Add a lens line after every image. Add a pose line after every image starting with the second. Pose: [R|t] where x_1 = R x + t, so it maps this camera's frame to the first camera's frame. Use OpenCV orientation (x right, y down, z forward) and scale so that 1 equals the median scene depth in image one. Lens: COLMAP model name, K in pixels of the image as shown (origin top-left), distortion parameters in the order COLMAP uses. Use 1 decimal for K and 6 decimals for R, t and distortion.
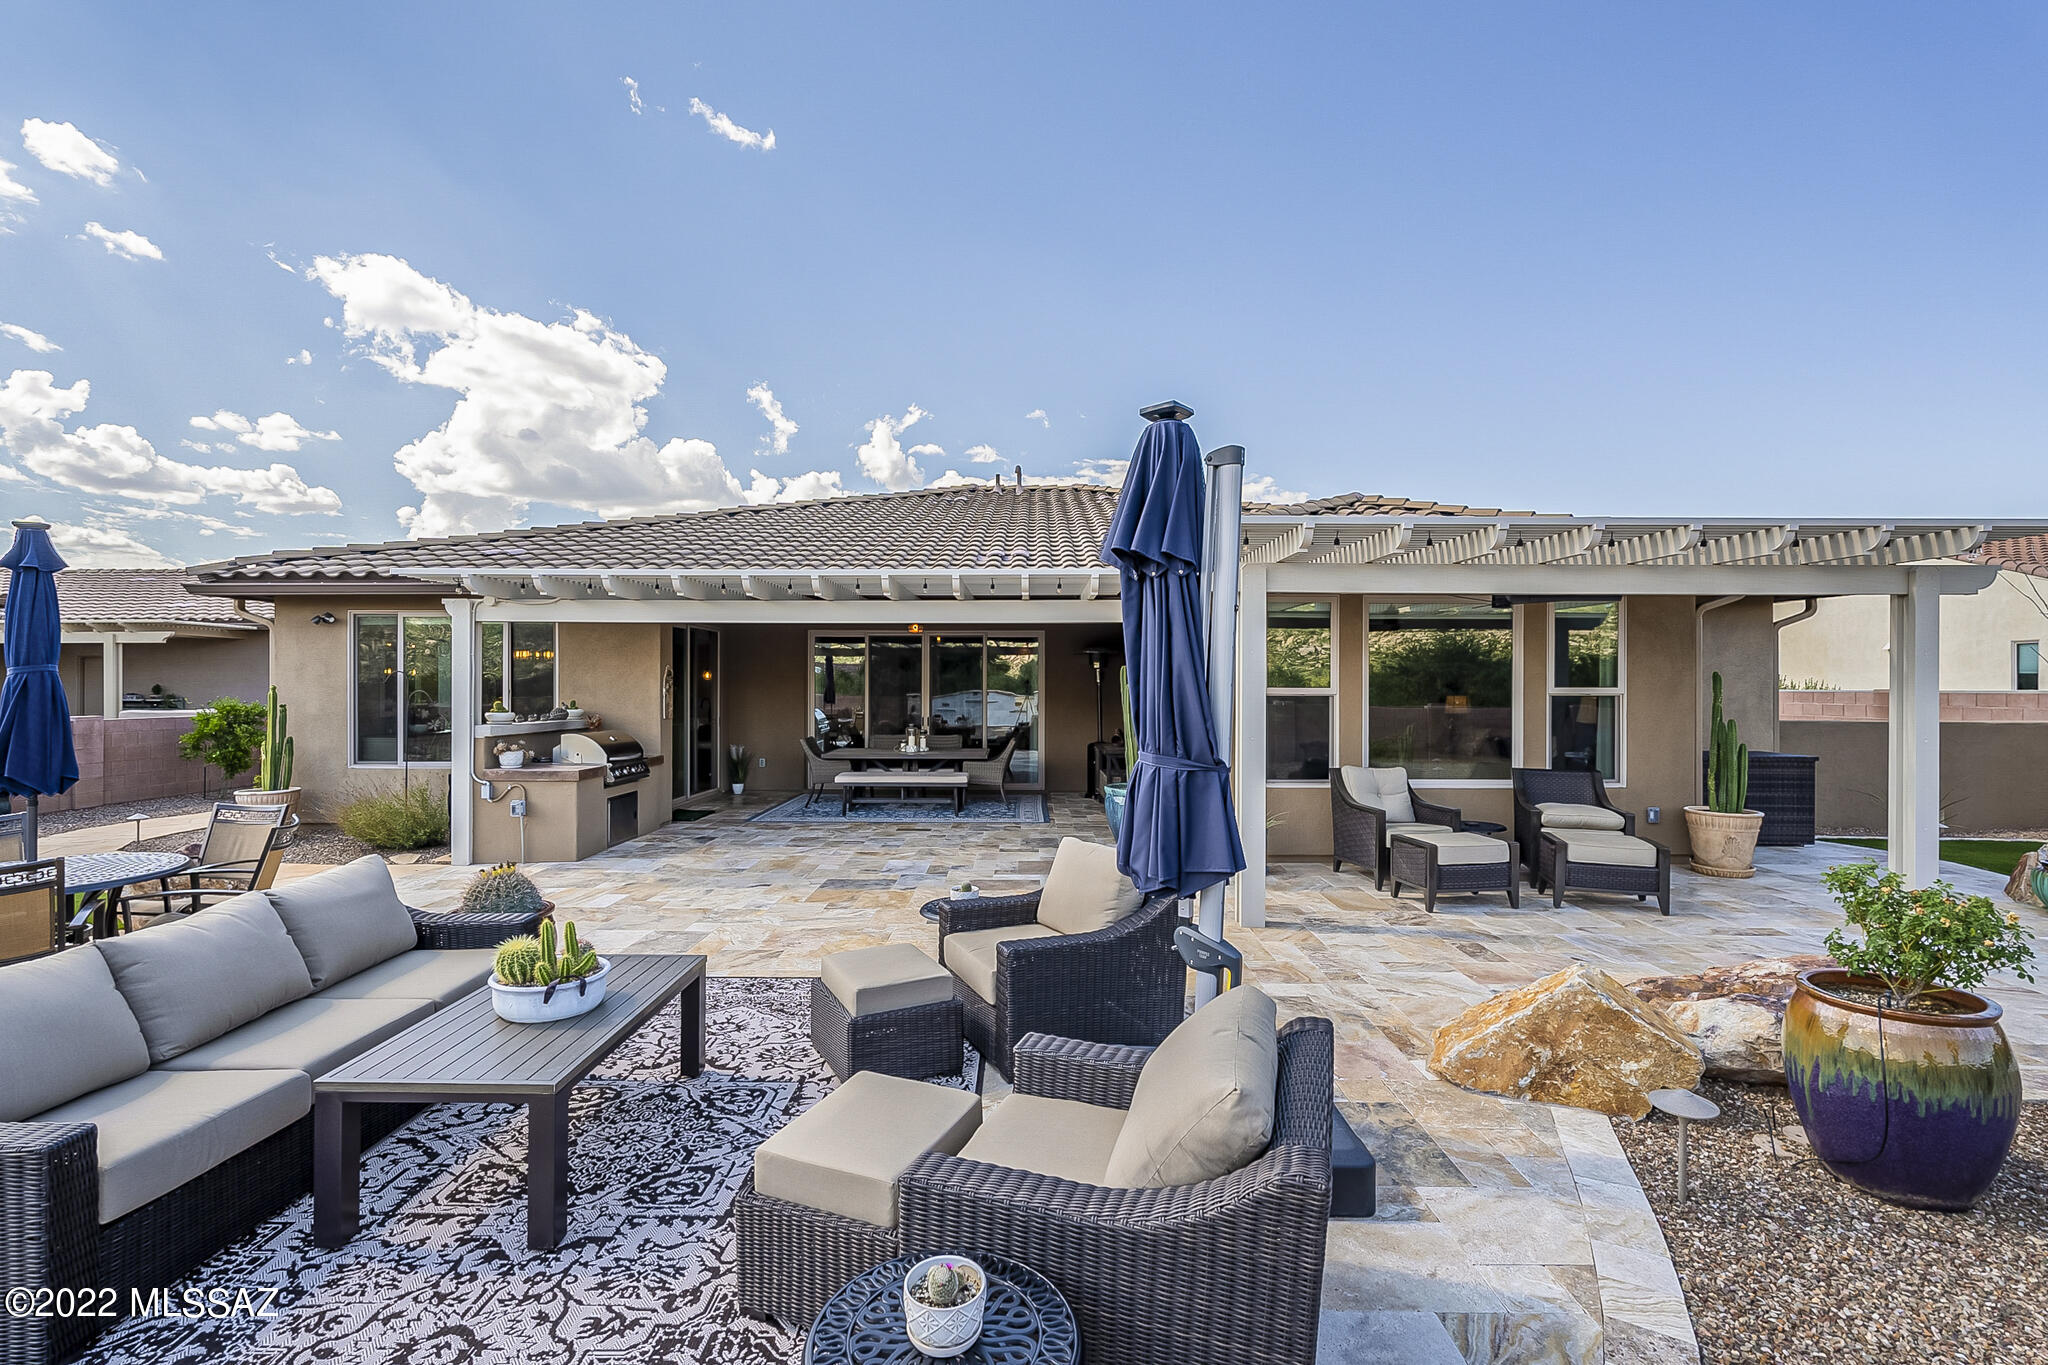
lens RADIAL K [[911.6, 0, 1003.9], [0, 911.6, 687.5], [0, 0, 1]] dist [0.000855, 0.000056]
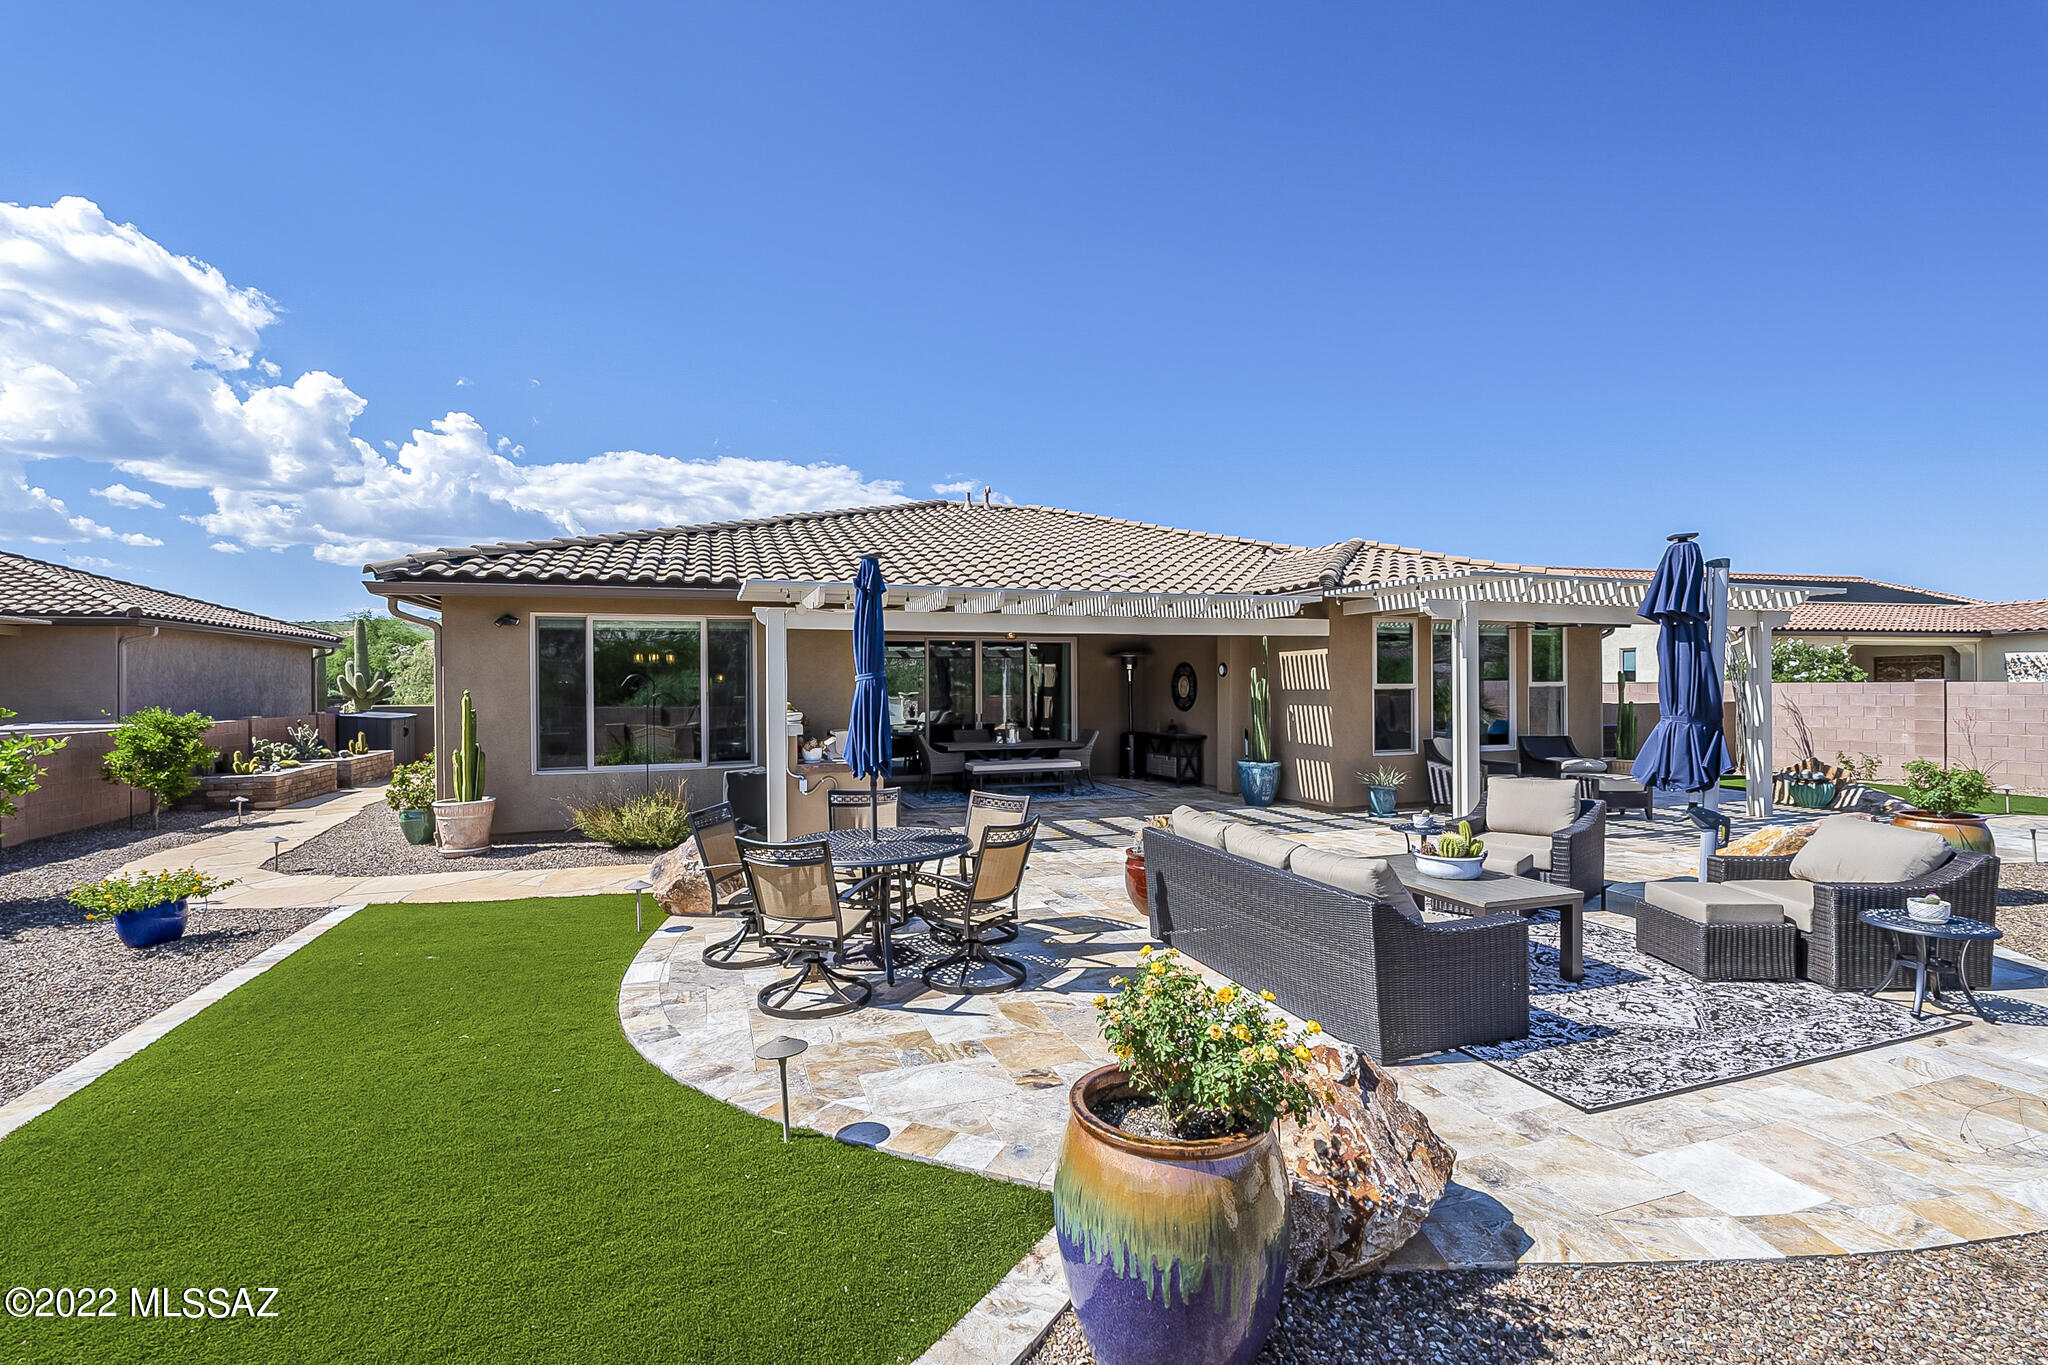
lens RADIAL K [[911.7, 0, 1024.0], [0, 911.7, 682.5], [0, 0, 1]] dist [0.000535, -0.000029]
pose [[0.936496, -0.007760, 0.350593, -0.594918], [0.009566, 0.999948, -0.003421, -0.002192], [-0.350548, 0.006558, 0.936522, -0.099838]]
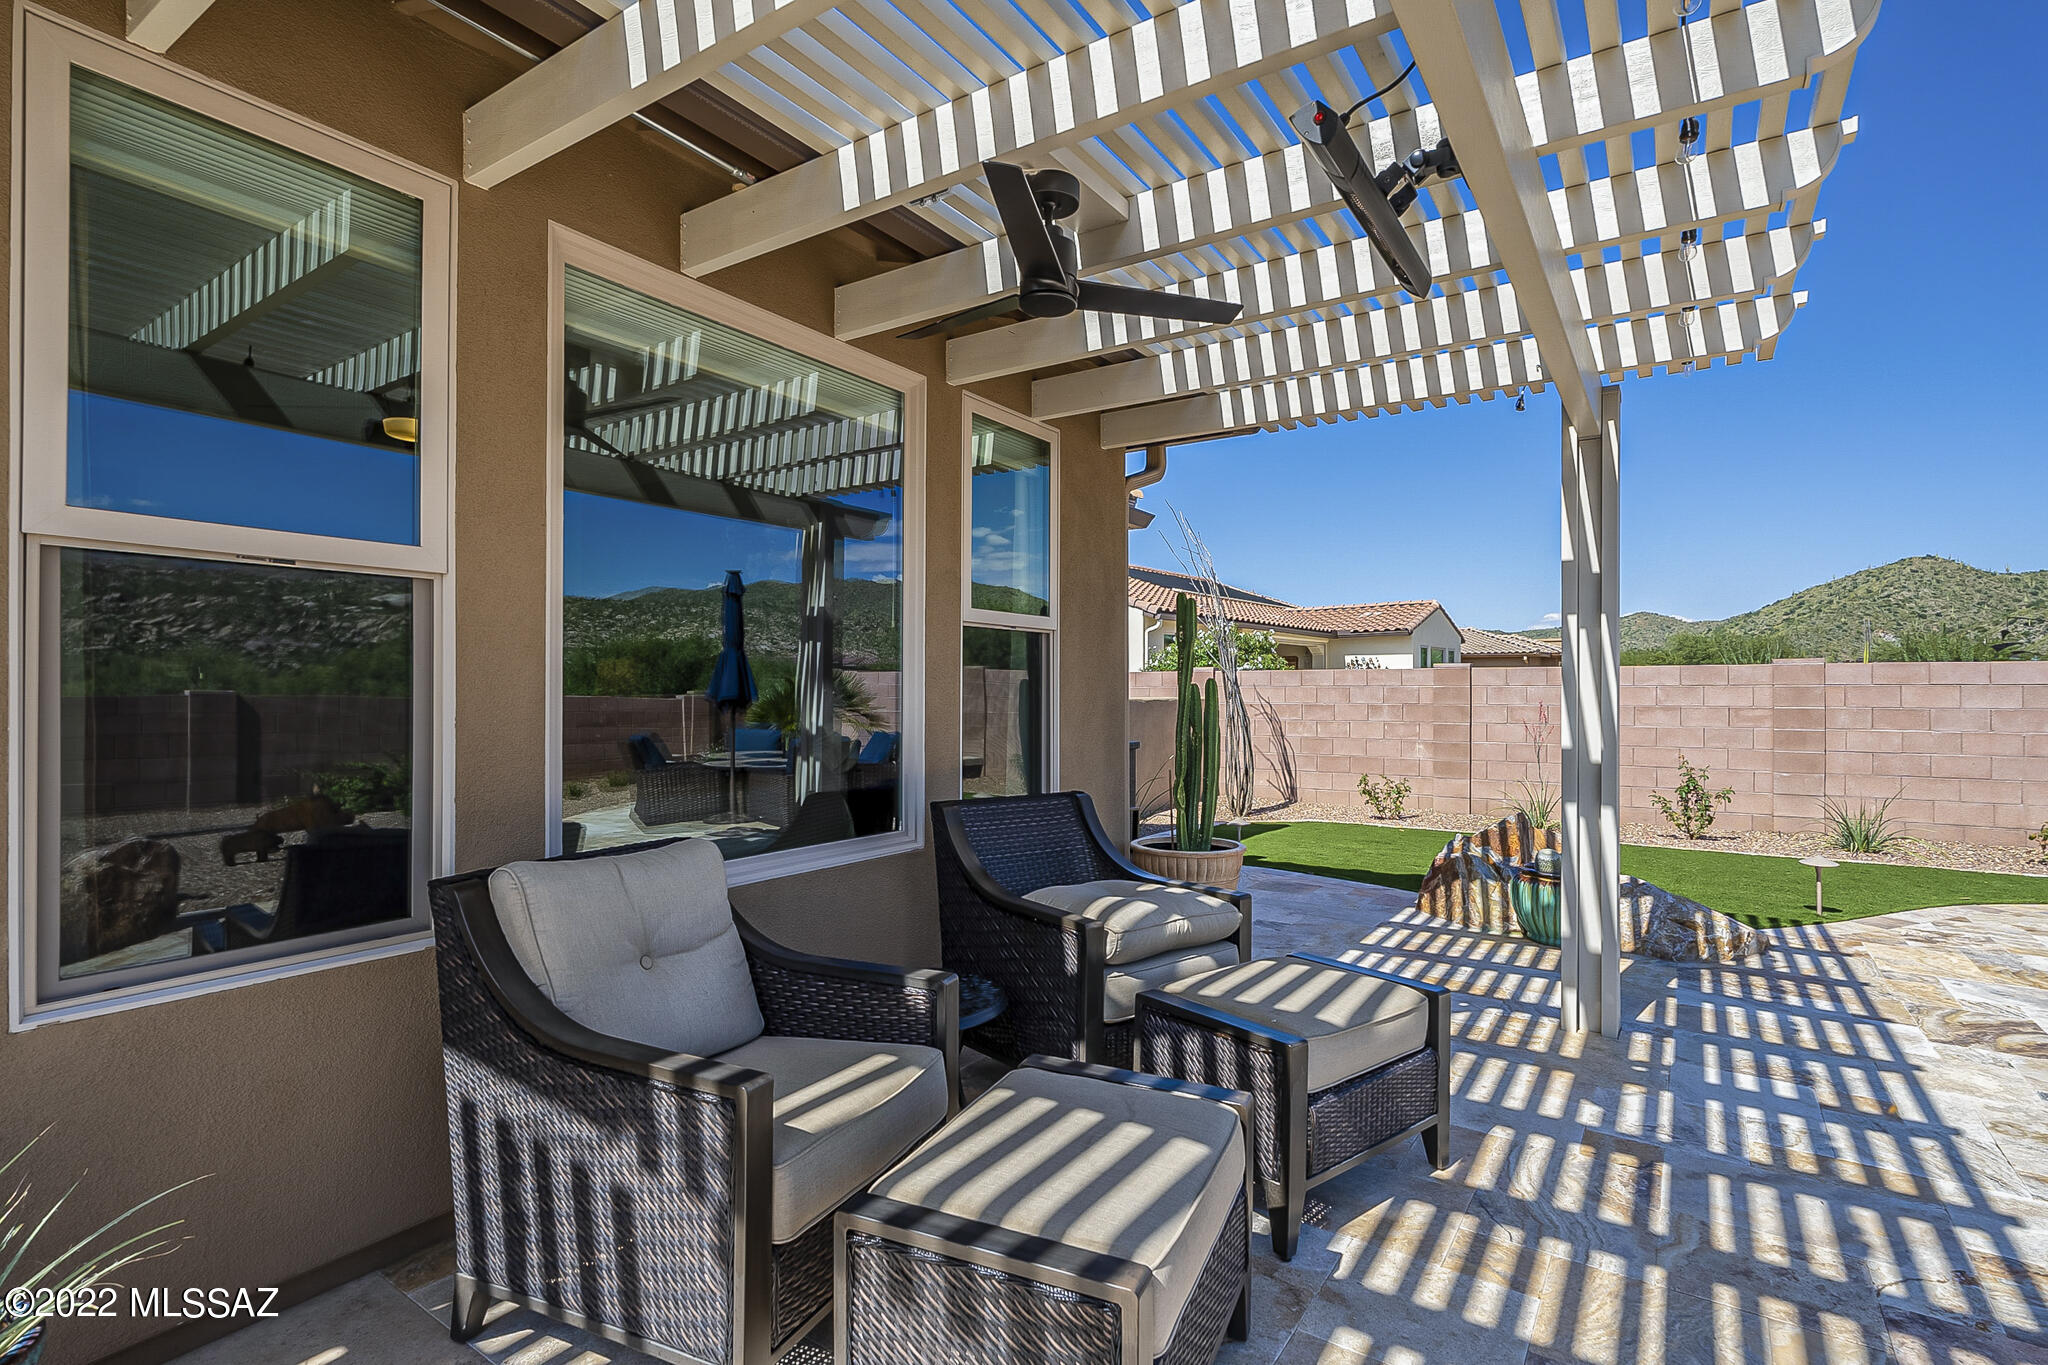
lens RADIAL K [[984.5, 0, 1024.0], [0, 984.5, 682.5], [0, 0, 1]] dist [0.001123, 0.000214]
pose [[0.553159, 0.006802, 0.833048, 0.190085], [0.004567, 0.999927, -0.011197, 0.034525], [-0.833063, 0.009998, 0.553087, 0.600394]]
